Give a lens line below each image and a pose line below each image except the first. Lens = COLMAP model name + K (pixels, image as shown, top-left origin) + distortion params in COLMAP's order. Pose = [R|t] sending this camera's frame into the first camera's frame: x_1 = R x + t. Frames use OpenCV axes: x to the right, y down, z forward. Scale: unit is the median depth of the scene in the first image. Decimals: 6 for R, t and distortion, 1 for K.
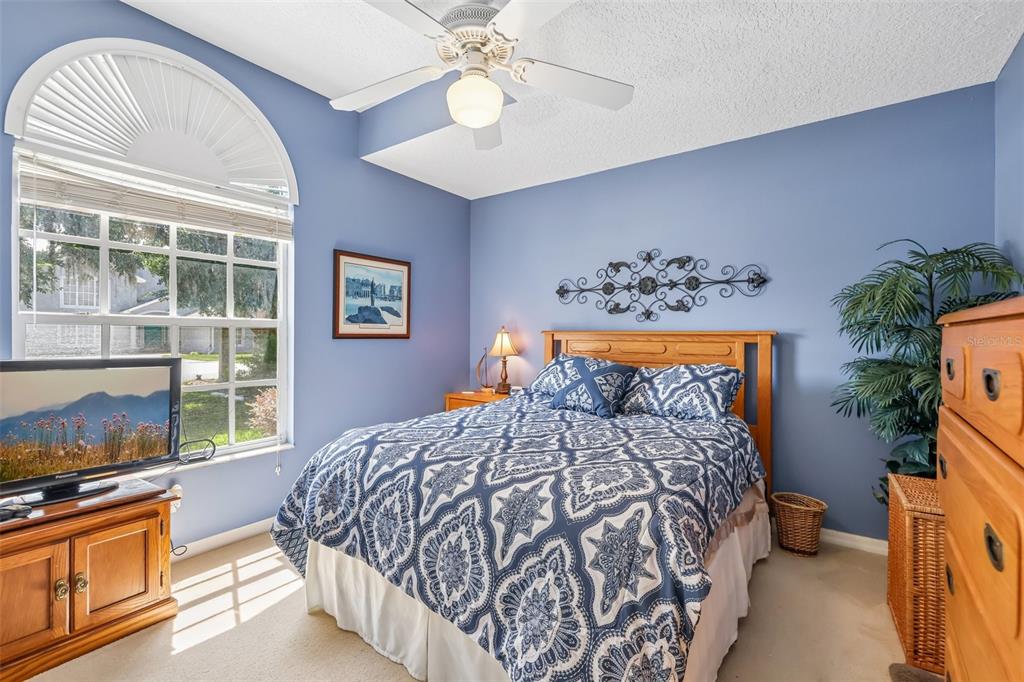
lens RADIAL K [[462.5, 0, 513.1], [0, 462.5, 337.3], [0, 0, 1]] dist [0.002676, 0.000212]
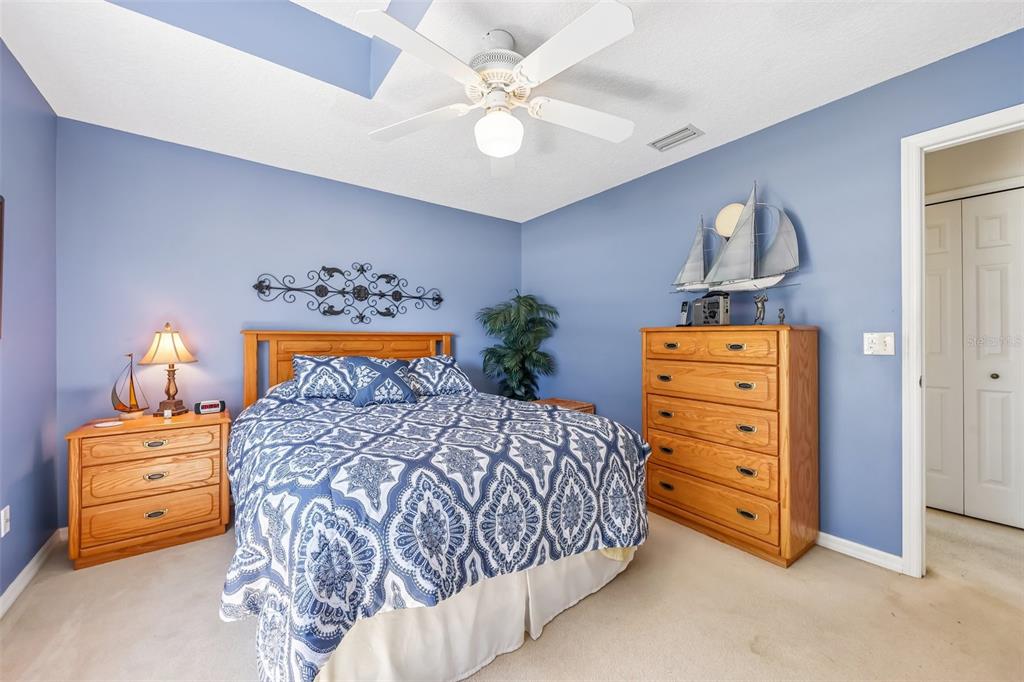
lens RADIAL K [[373.0, 0, 513.4], [0, 373.0, 336.7], [0, 0, 1]] dist [0.001281, -0.000678]
pose [[0.295021, -0.002313, 0.955488, -0.518428], [0.004094, 0.999991, 0.001157, -0.001003], [-0.955482, 0.003570, 0.295028, 0.367054]]
